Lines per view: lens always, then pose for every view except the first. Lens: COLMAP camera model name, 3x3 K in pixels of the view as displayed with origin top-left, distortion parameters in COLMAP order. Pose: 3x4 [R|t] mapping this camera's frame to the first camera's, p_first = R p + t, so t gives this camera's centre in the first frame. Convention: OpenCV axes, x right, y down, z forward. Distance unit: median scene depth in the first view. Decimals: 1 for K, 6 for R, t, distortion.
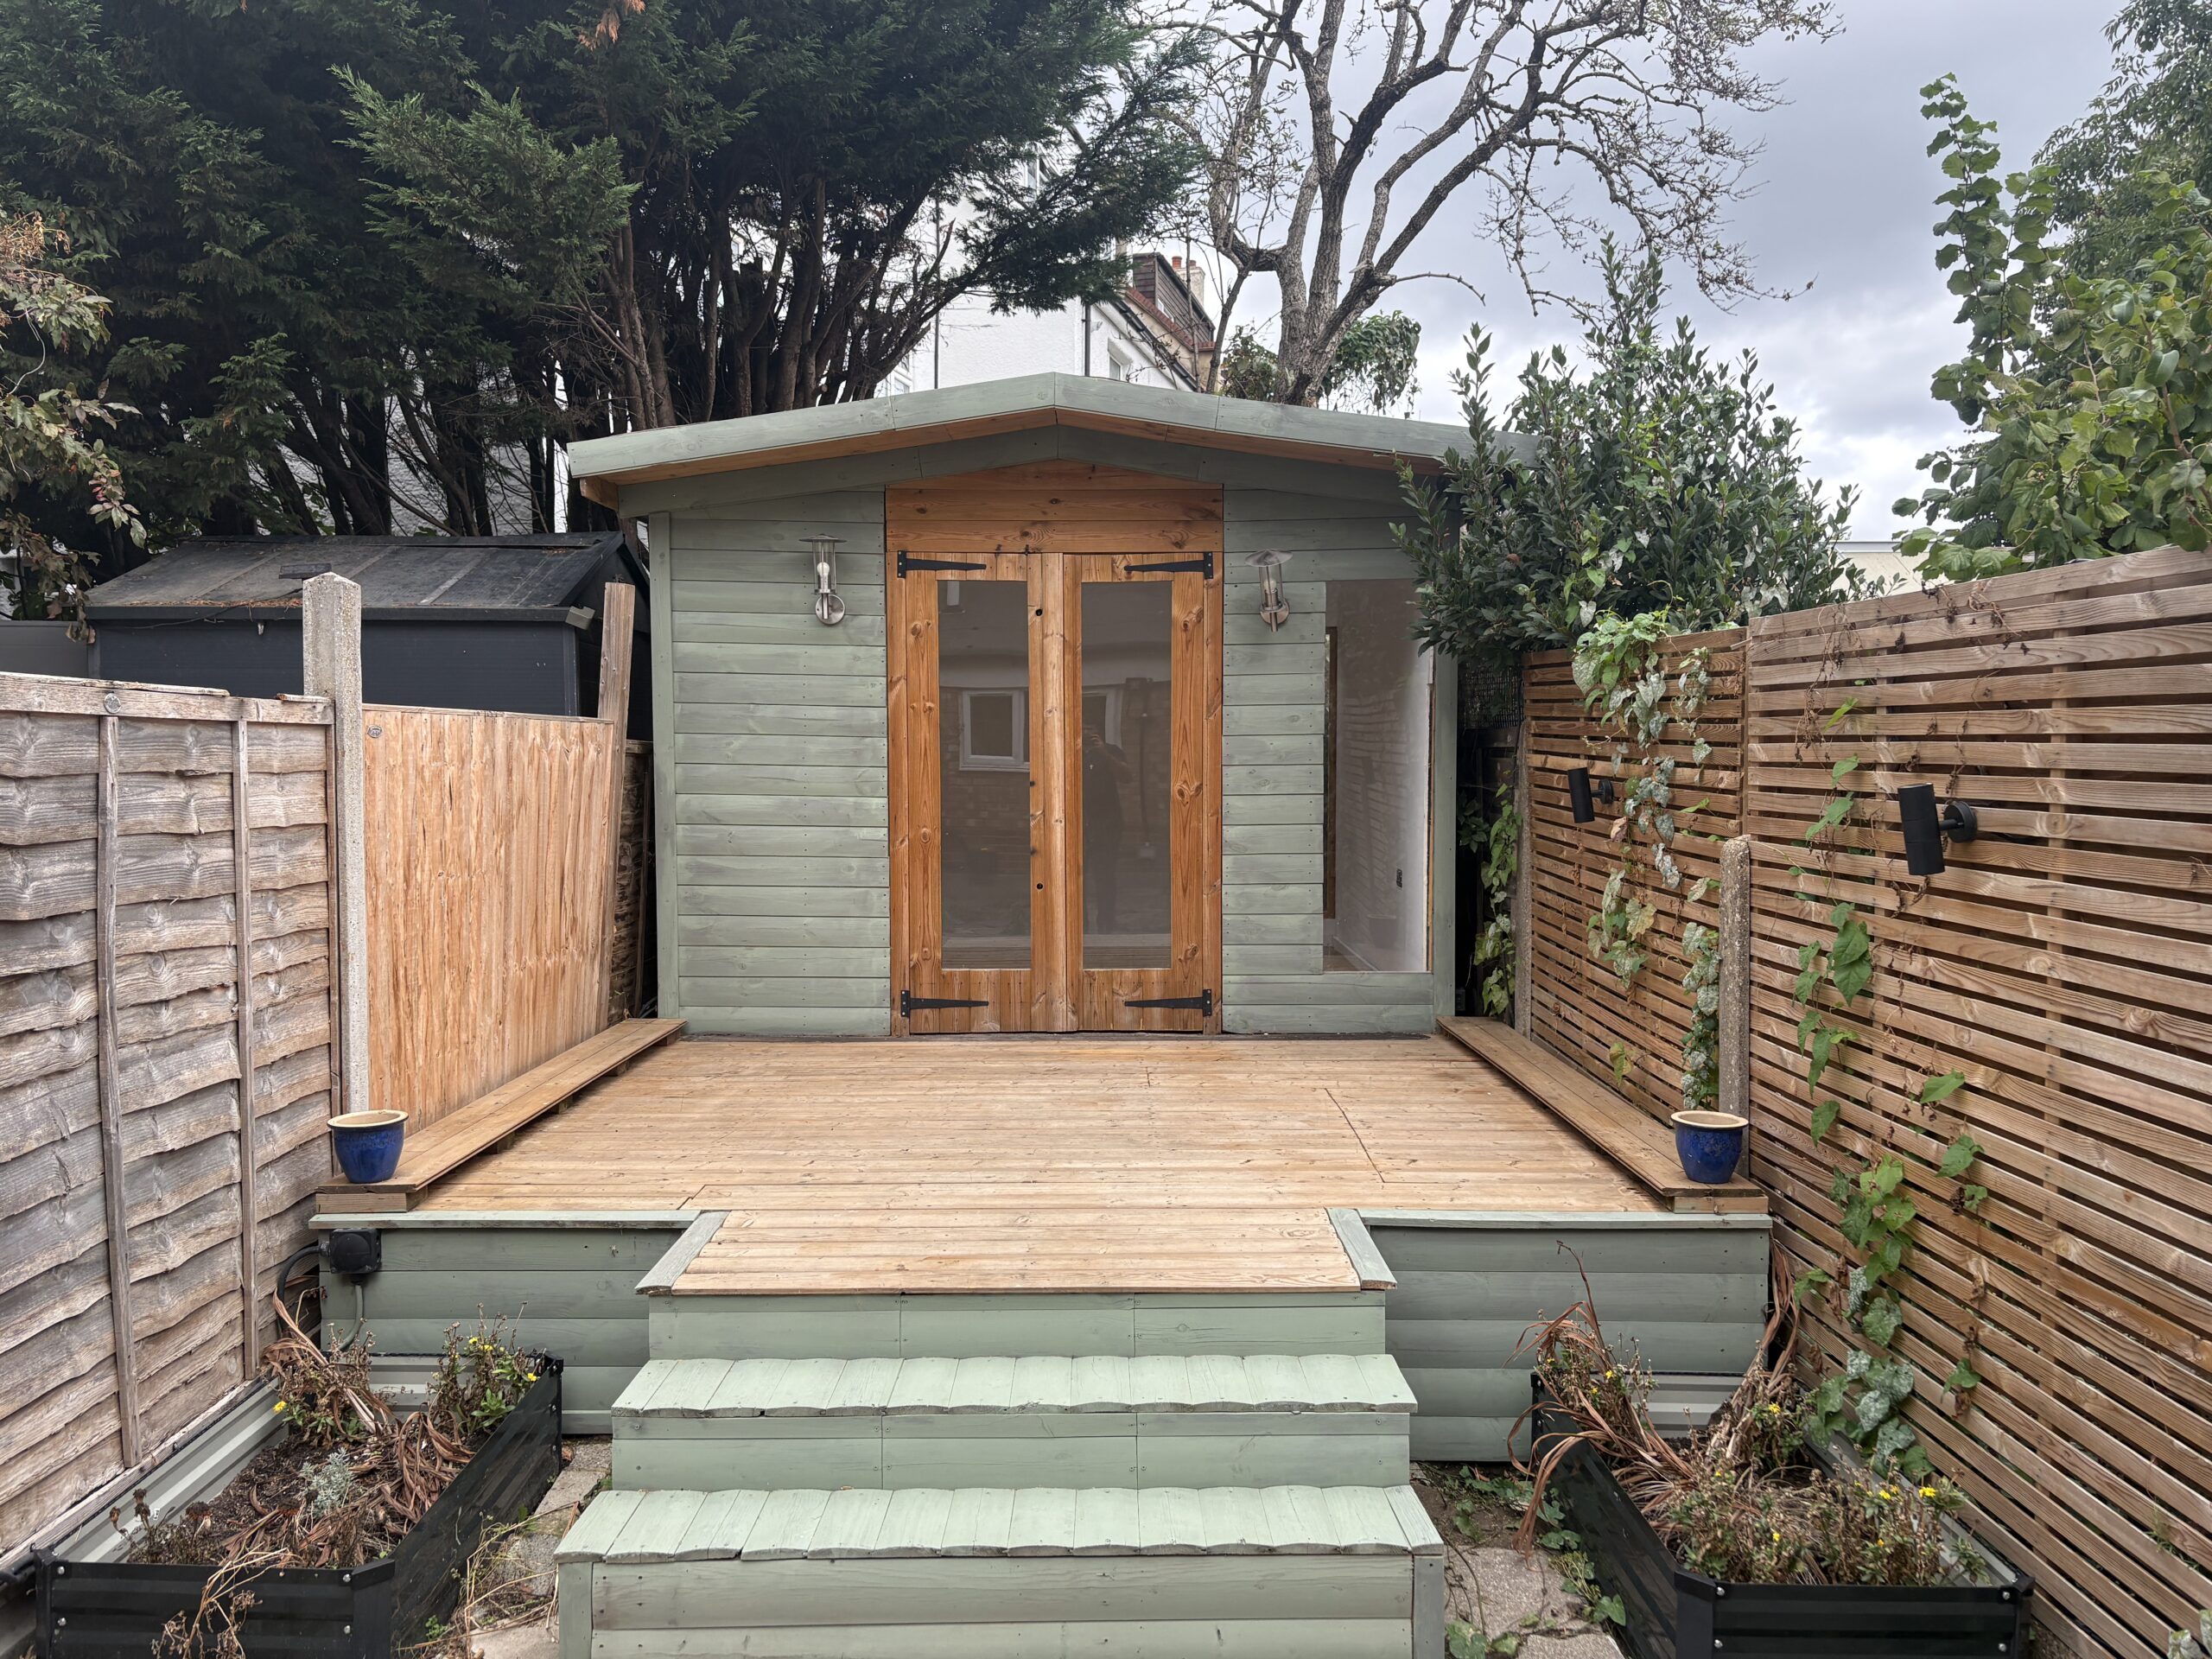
lens RADIAL K [[1657.0, 0, 1103.6], [0, 1657.0, 830.8], [0, 0, 1]] dist [0.077161, 0.000967]
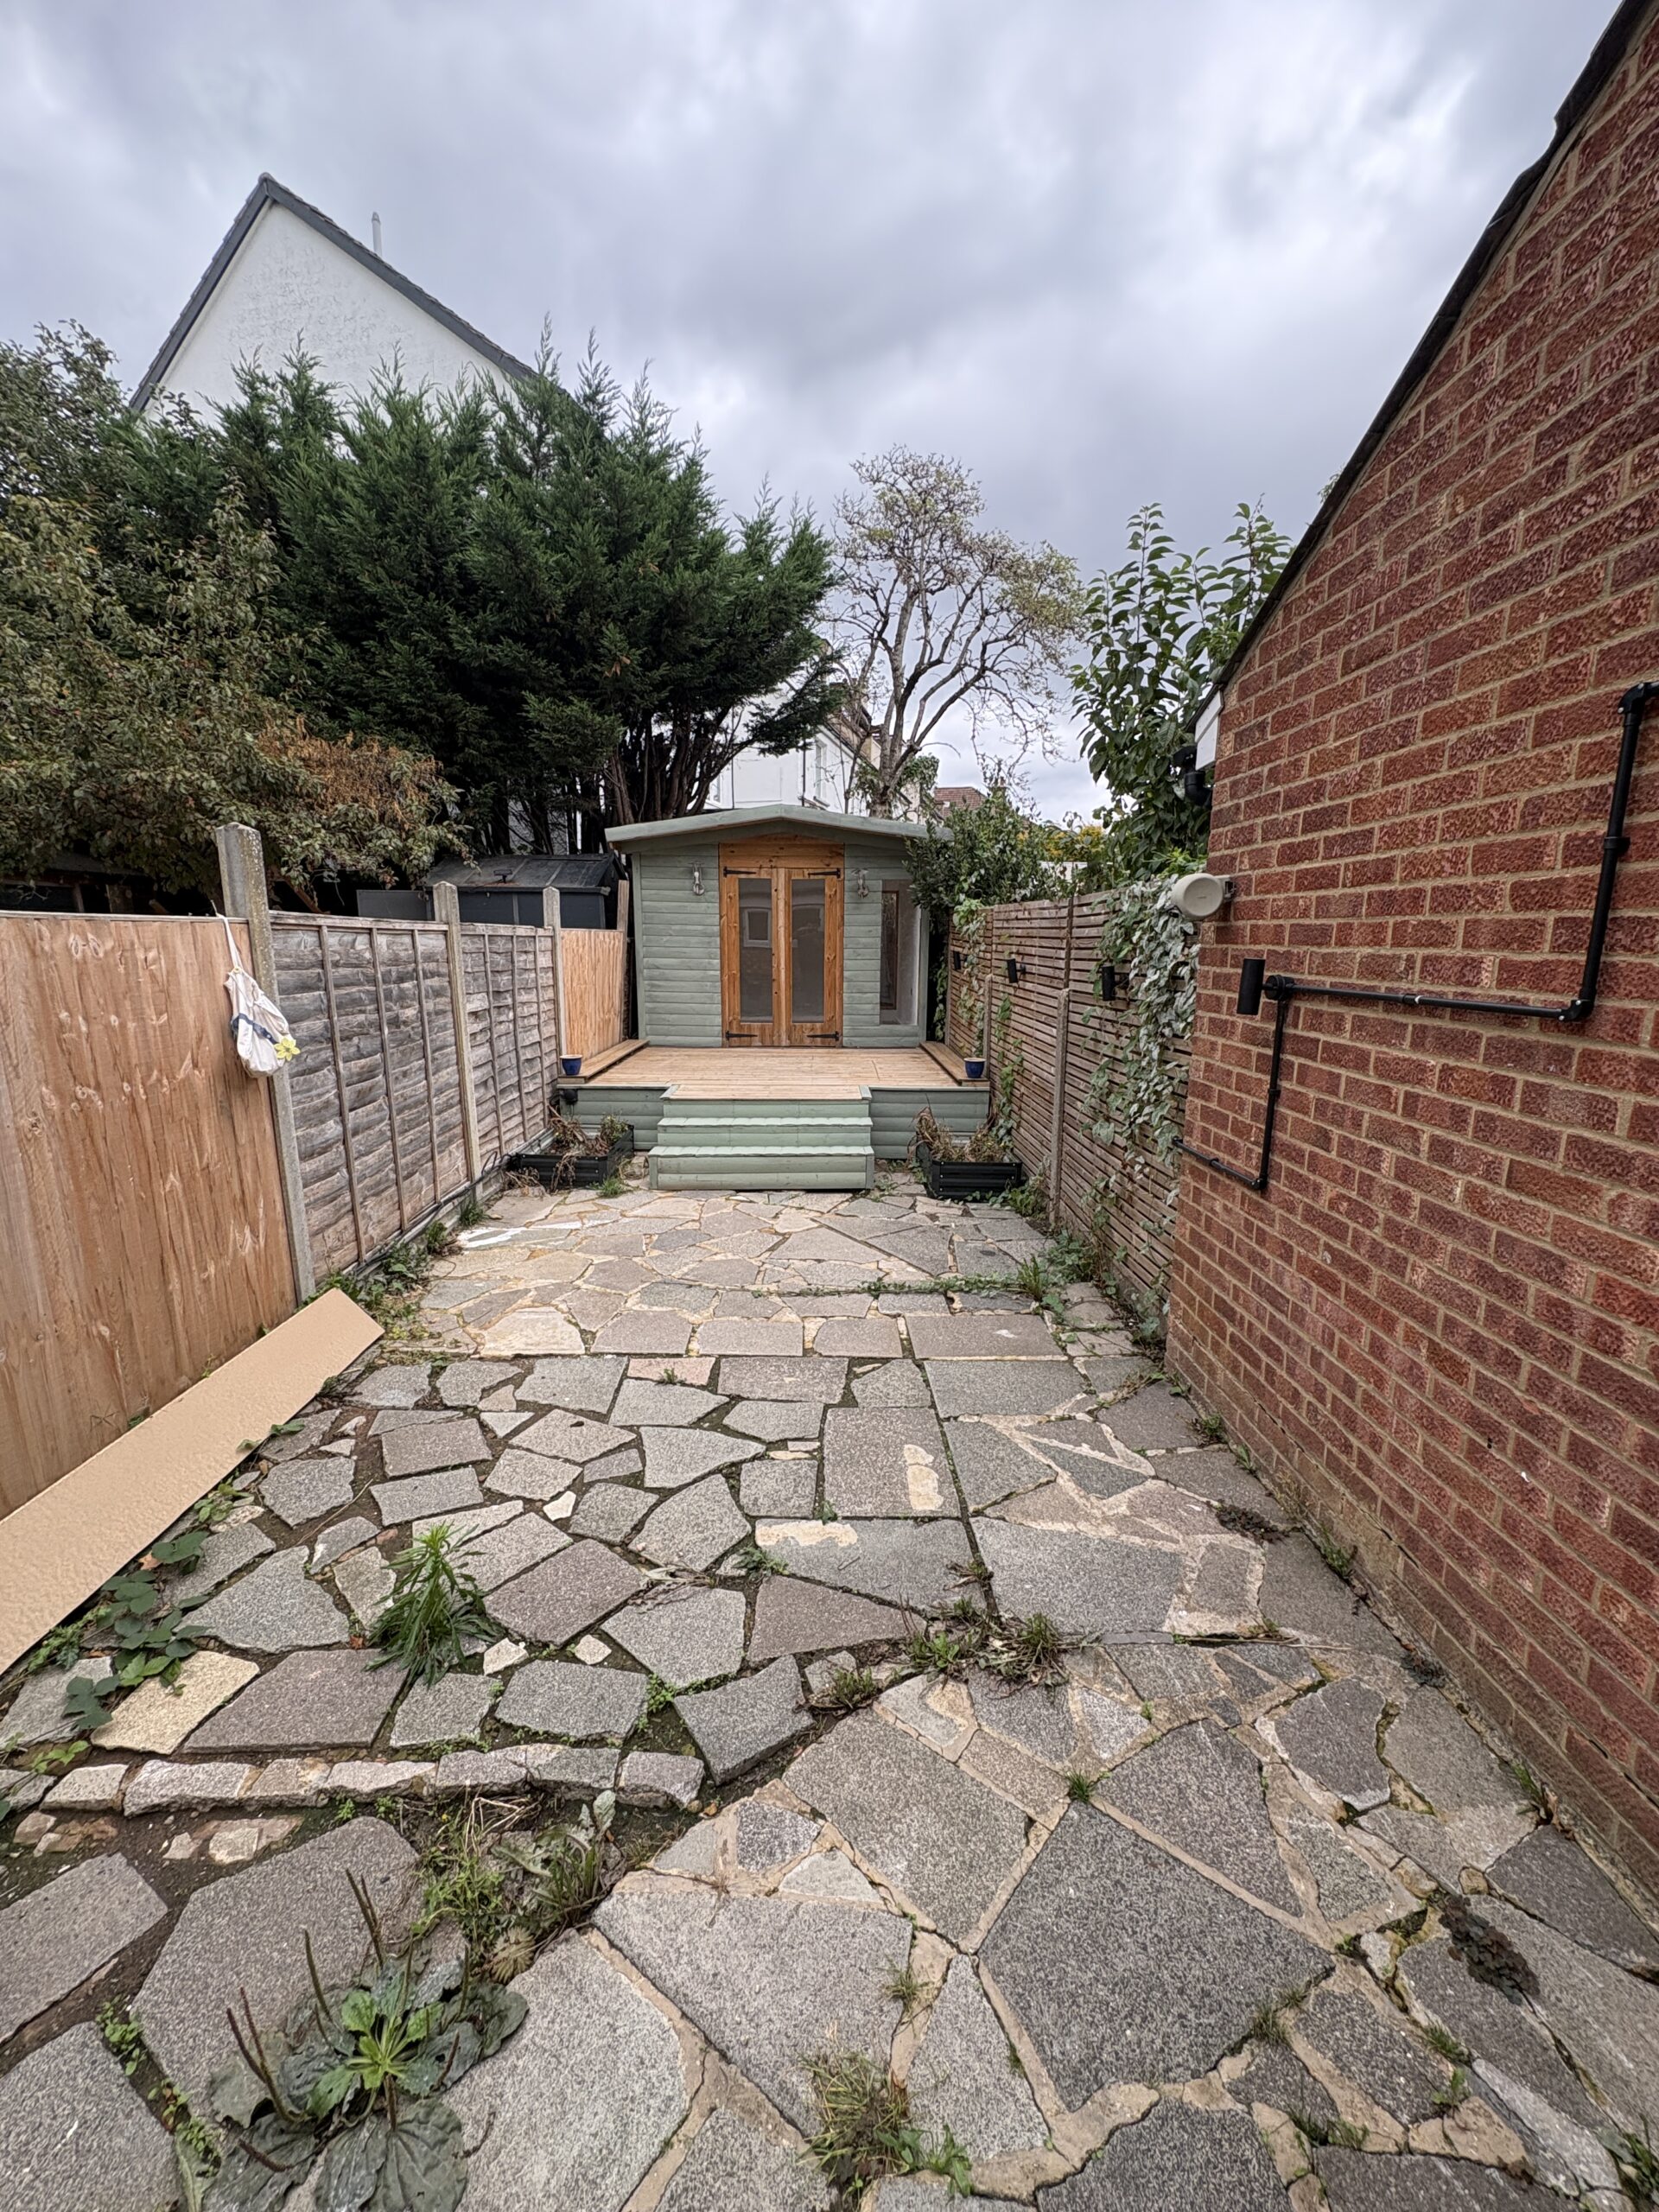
lens RADIAL K [[878.8, 0, 818.6], [0, 878.8, 1099.9], [0, 0, 1]] dist [0.000136, 0.000425]
pose [[0.999971, 0.007443, 0.001470, 0.031496], [-0.007574, 0.990482, 0.137437, 0.008744], [-0.000433, -0.137444, 0.990509, -0.467041]]
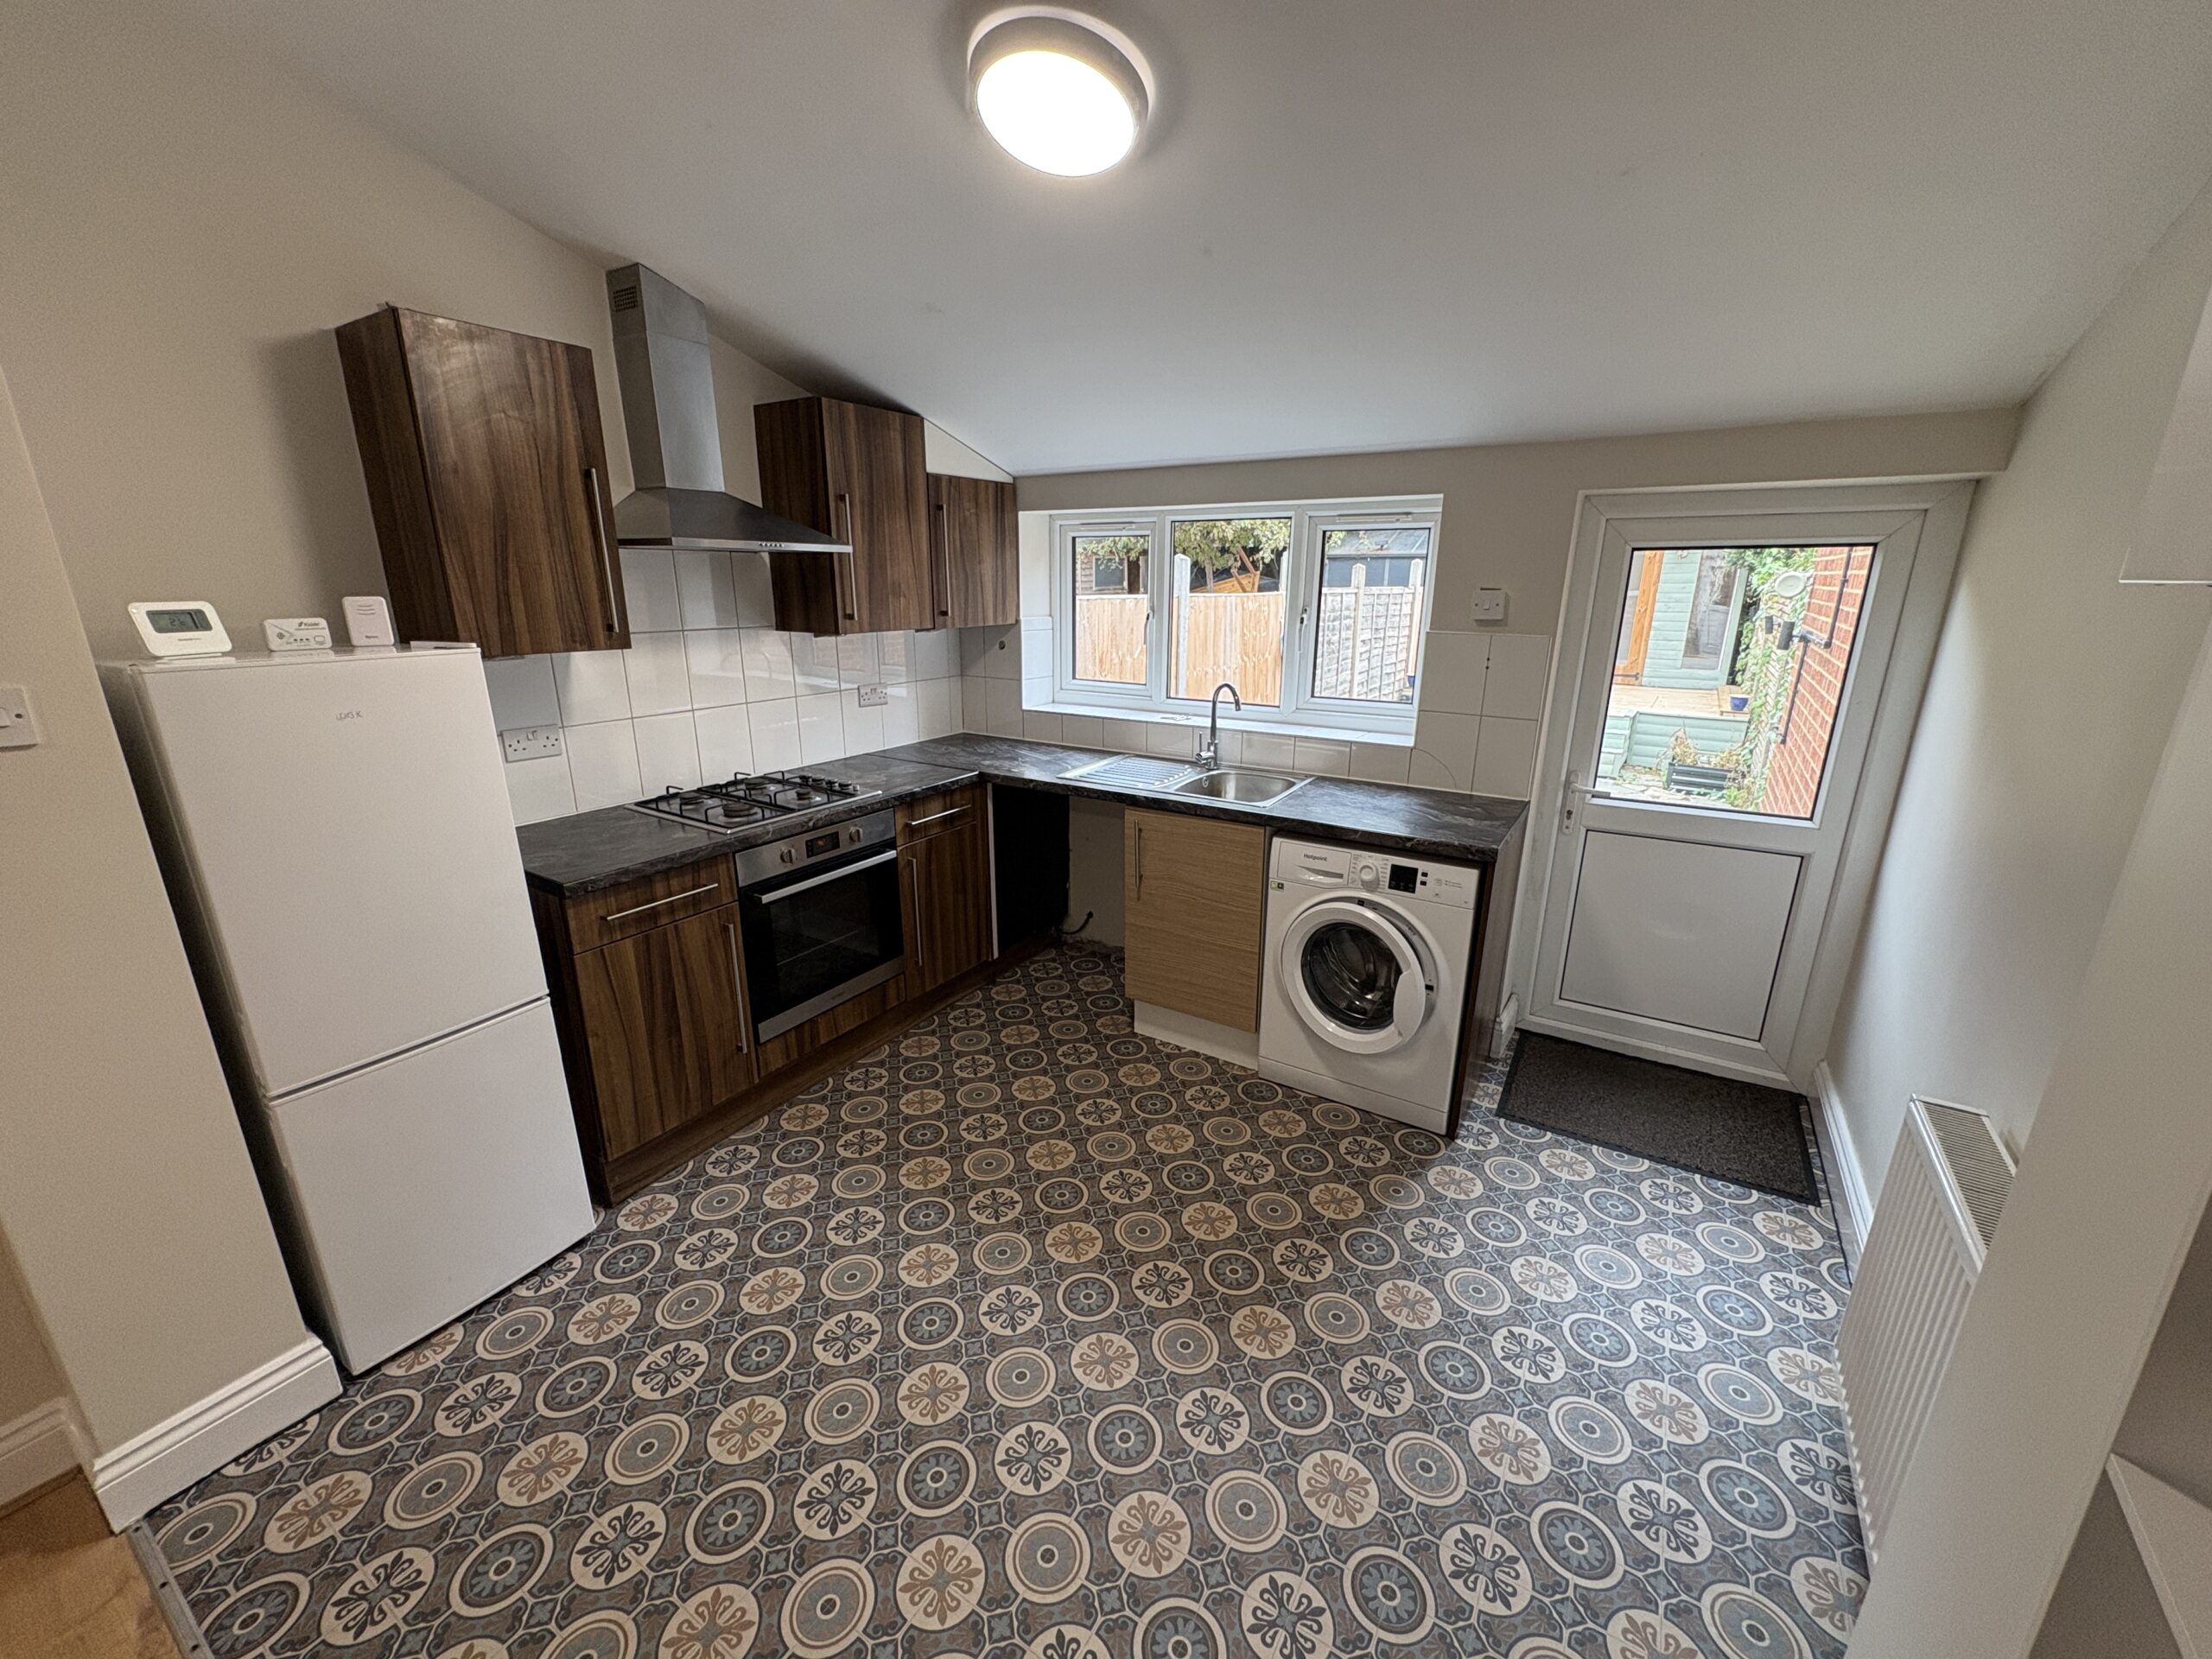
lens RADIAL K [[878.8, 0, 1107.5], [0, 878.8, 833.6], [0, 0, 1]] dist [0.000136, 0.000425]
pose [[0.828987, 0.162984, -0.534992, 0.178220], [-0.031759, 0.968769, 0.245922, 0.010115], [0.558365, -0.186875, 0.808273, -1.091193]]
